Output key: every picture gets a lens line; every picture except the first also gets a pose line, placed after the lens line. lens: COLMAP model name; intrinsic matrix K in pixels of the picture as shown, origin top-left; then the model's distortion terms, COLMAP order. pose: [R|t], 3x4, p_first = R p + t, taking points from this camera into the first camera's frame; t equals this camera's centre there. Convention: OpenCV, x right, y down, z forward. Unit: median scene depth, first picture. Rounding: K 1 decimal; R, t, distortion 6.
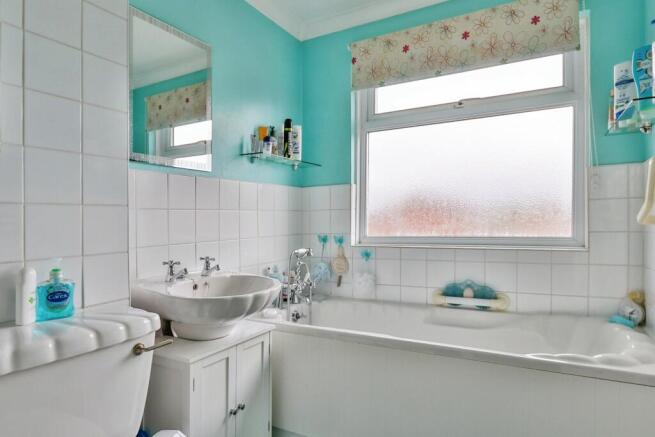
lens RADIAL K [[327.5, 0, 324.3], [0, 327.5, 223.6], [0, 0, 1]] dist [-0.005766, 0.001558]
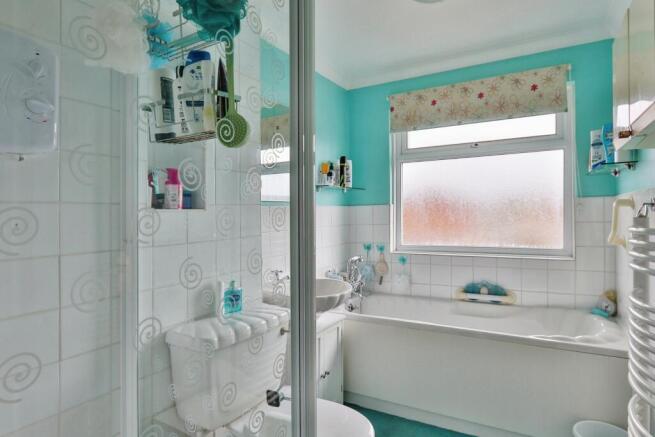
lens RADIAL K [[306.9, 0, 330.6], [0, 306.9, 215.7], [0, 0, 1]] dist [-0.002398, -0.000322]
pose [[0.999843, -0.003491, -0.017348, -0.161590], [0.003355, 0.999963, -0.007905, -0.085500], [0.017375, 0.007846, 0.999818, -0.257512]]
